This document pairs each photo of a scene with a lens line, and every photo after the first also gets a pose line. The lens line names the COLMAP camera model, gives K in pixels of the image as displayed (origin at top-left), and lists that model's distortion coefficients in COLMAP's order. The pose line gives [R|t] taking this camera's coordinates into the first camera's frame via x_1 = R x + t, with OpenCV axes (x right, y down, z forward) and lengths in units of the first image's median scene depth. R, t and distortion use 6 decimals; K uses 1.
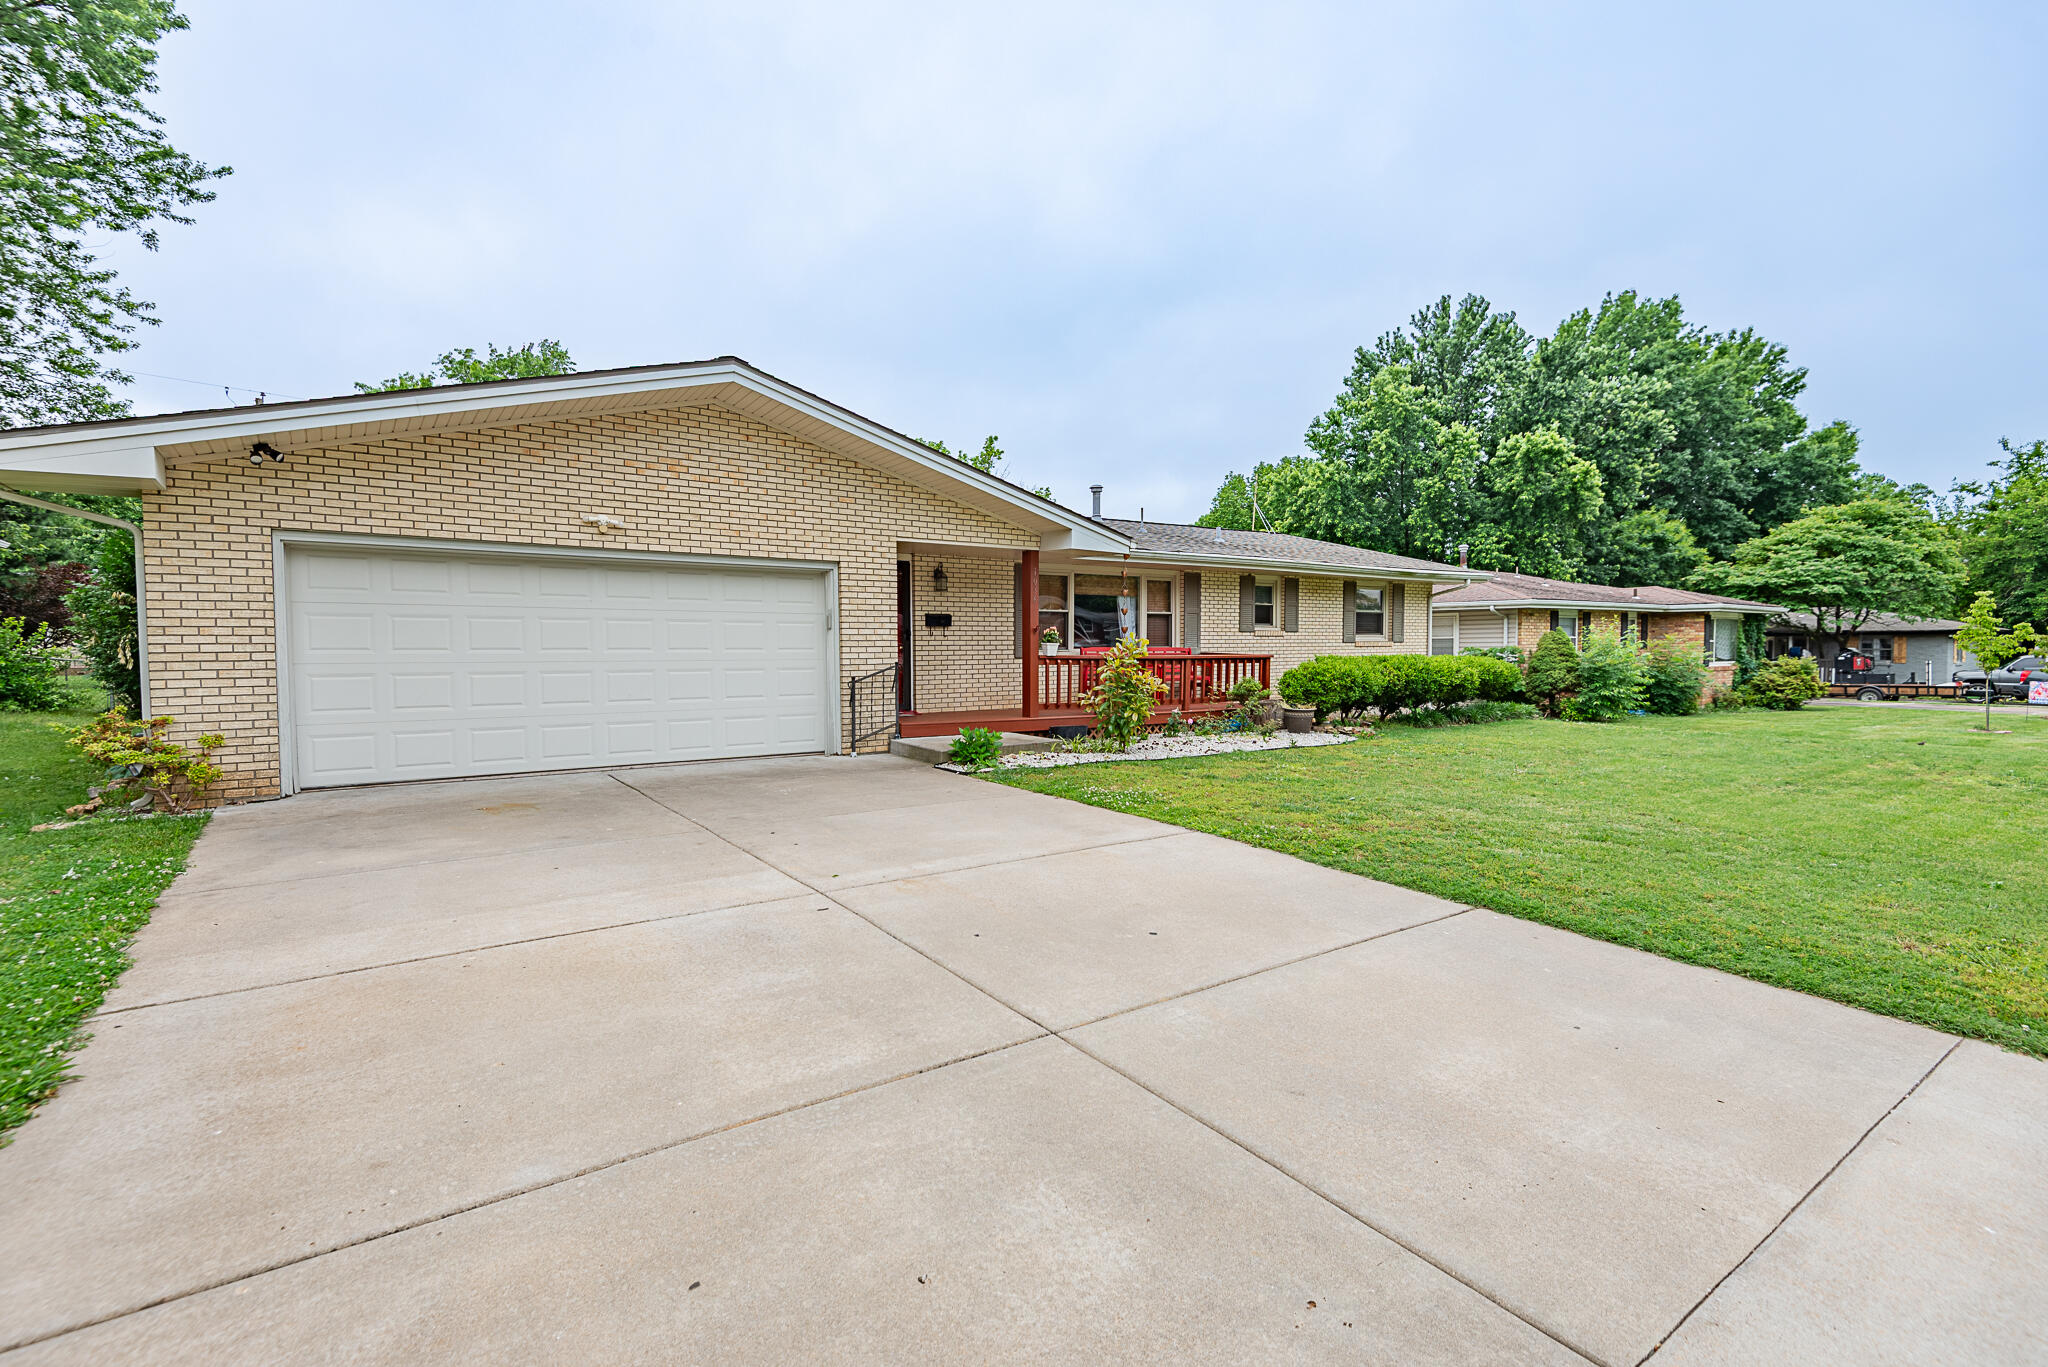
lens RADIAL K [[950.4, 0, 1024.0], [0, 950.4, 683.5], [0, 0, 1]] dist [0.035249, -0.000404]
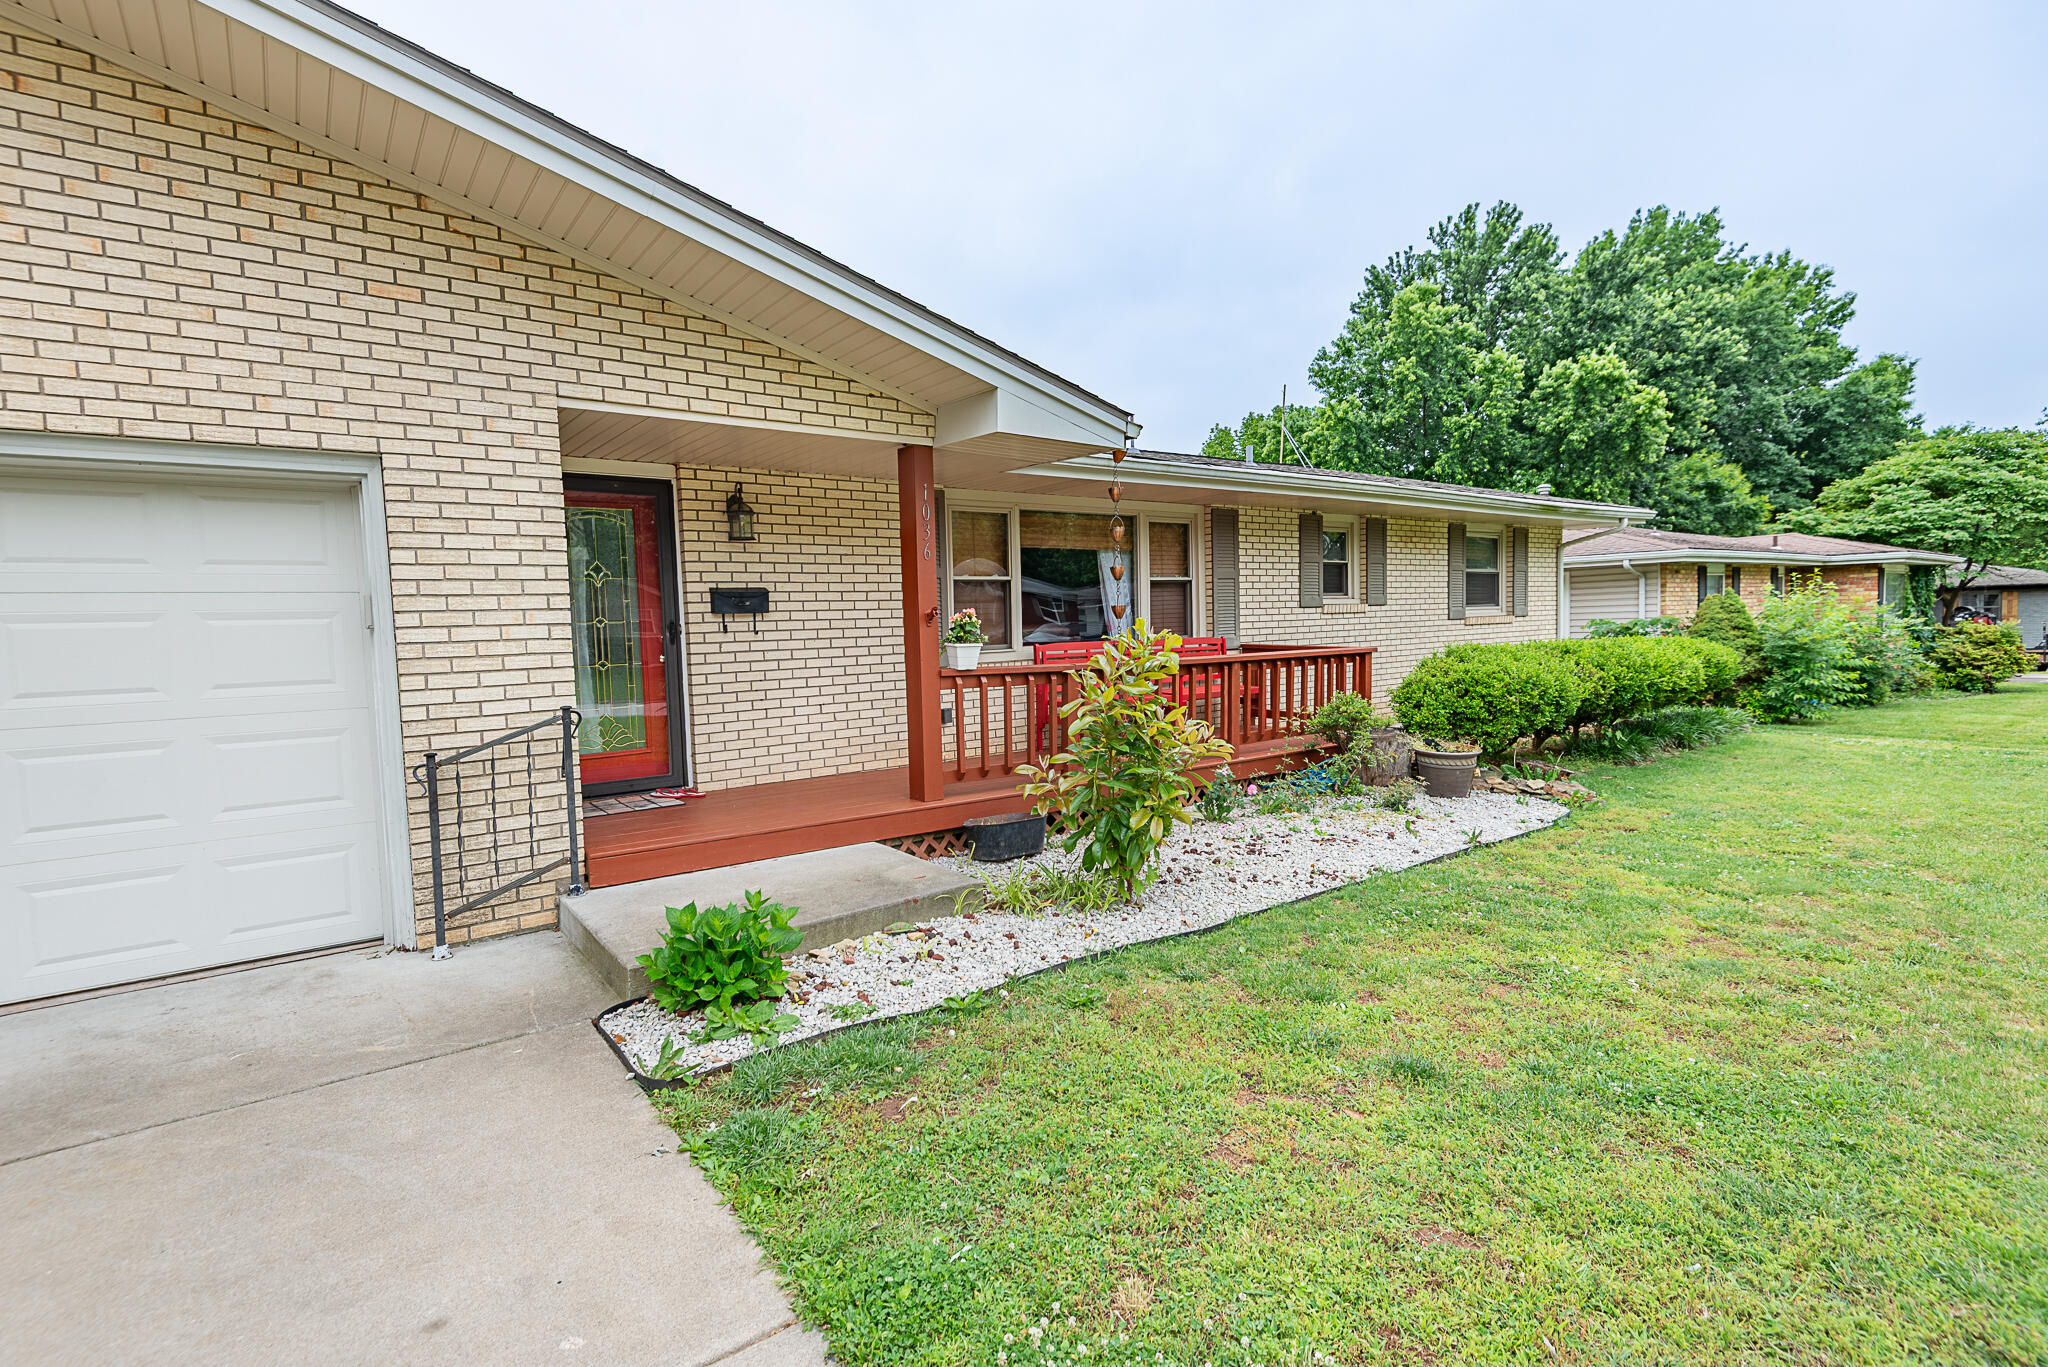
lens RADIAL K [[950.4, 0, 1024.0], [0, 950.4, 683.5], [0, 0, 1]] dist [0.035249, -0.000404]
pose [[0.999349, -0.026313, 0.024681, 0.015428], [0.025726, 0.999386, 0.023784, -0.011132], [-0.025291, -0.023134, 0.999412, 0.177111]]
